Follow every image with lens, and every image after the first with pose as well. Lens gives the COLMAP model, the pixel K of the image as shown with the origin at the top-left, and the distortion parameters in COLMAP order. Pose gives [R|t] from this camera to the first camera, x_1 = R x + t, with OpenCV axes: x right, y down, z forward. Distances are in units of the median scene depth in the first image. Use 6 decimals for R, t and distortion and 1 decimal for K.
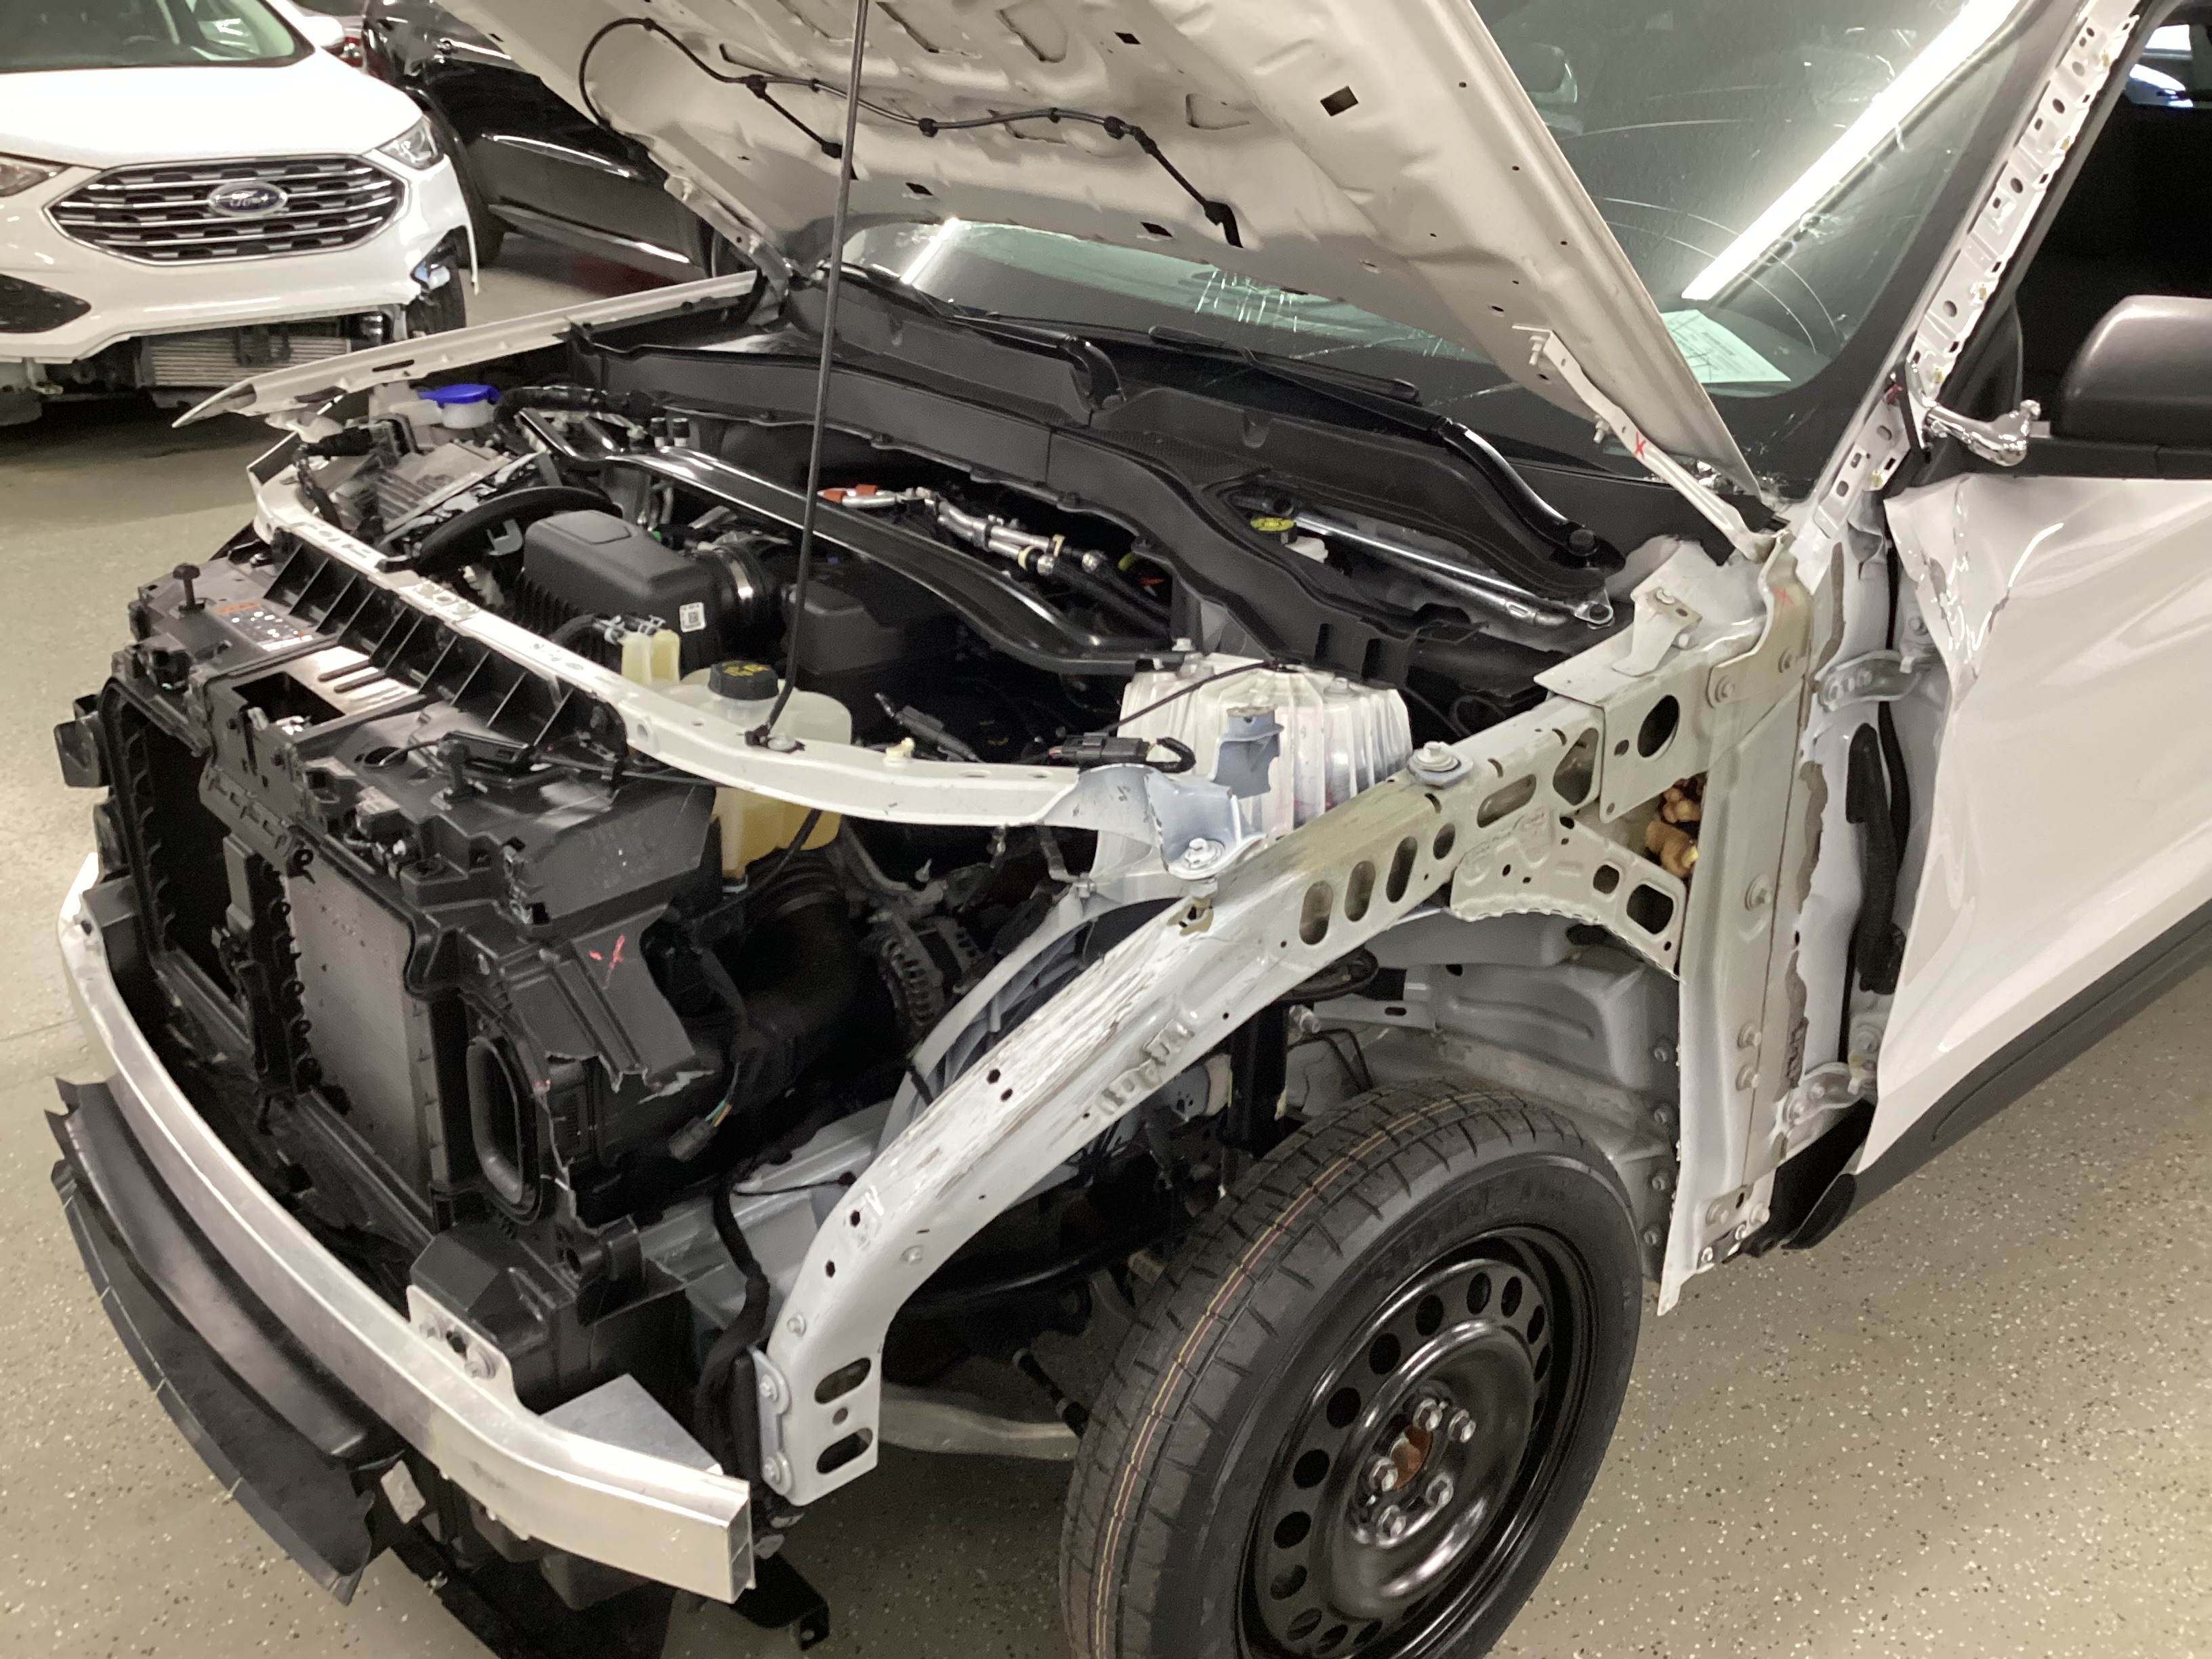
lens RADIAL K [[1958.4, 0, 1106.0], [0, 1958.4, 829.5], [0, 0, 1]] dist [0.057561, -0.126272]
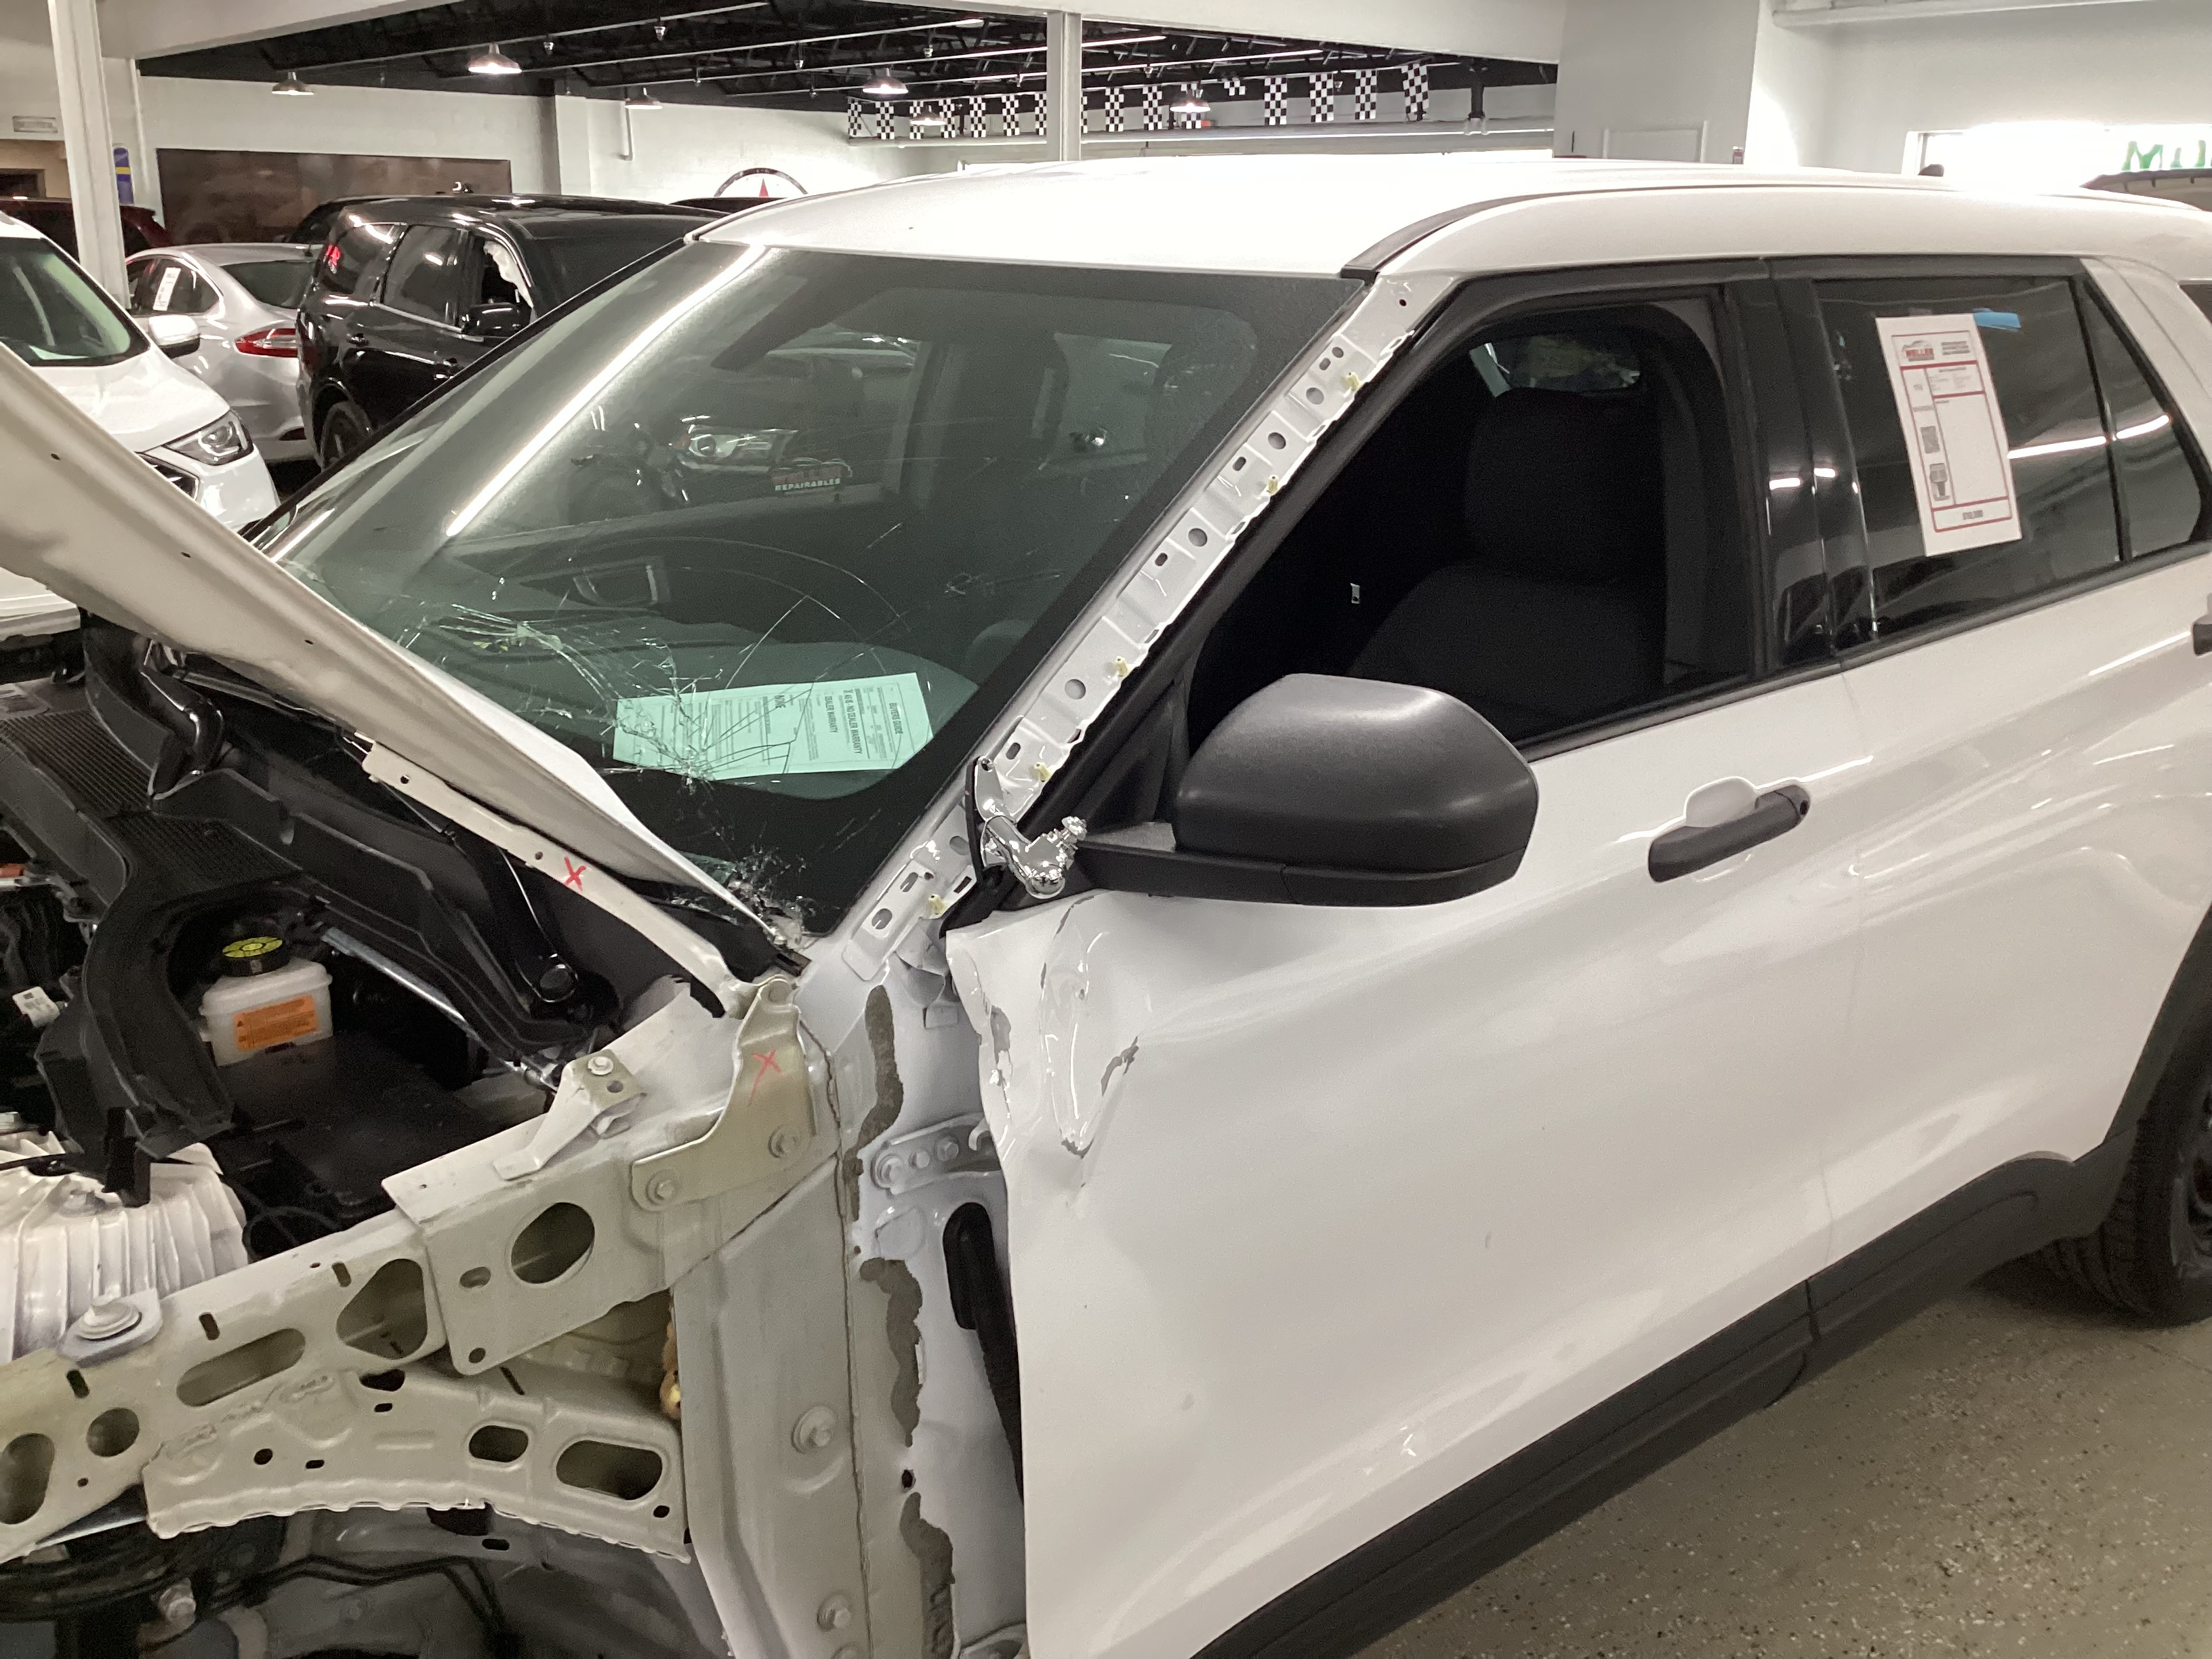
lens RADIAL K [[1958.4, 0, 1106.0], [0, 1958.4, 829.5], [0, 0, 1]] dist [0.057561, -0.126272]
pose [[0.999656, 0.000113, -0.026212, 0.484405], [-0.003486, 0.991681, -0.128676, -0.107037], [0.025979, 0.128723, 0.991340, 0.213358]]
